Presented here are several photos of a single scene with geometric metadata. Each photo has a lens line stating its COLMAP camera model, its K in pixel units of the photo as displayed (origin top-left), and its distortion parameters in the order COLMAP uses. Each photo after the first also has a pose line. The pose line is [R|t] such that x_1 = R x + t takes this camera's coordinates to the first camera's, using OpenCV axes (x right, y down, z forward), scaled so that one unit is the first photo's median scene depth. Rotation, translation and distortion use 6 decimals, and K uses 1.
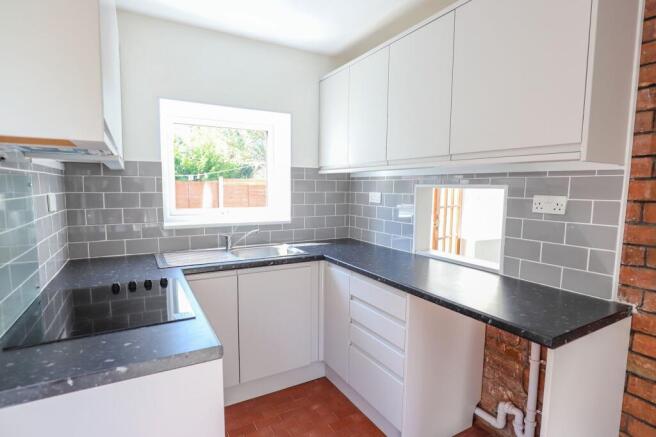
lens RADIAL K [[346.7, 0, 341.9], [0, 346.7, 222.0], [0, 0, 1]] dist [-0.018321, 0.000184]
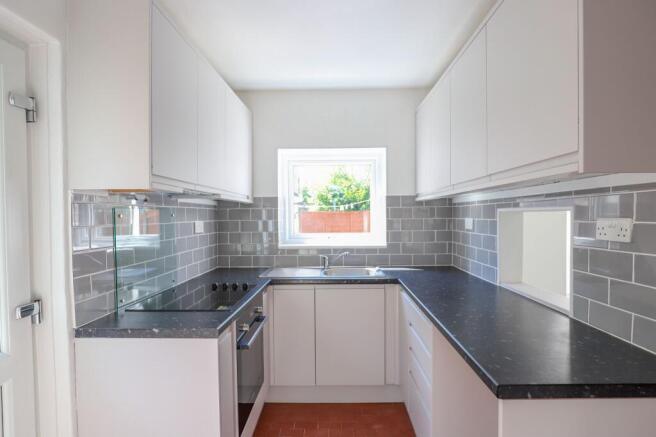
lens RADIAL K [[346.7, 0, 341.9], [0, 346.7, 222.0], [0, 0, 1]] dist [-0.018321, 0.000184]
pose [[0.853142, -0.008521, -0.521609, 0.343033], [-0.034471, 0.996761, -0.072664, 0.006619], [0.520538, 0.079973, 0.850085, 0.022397]]
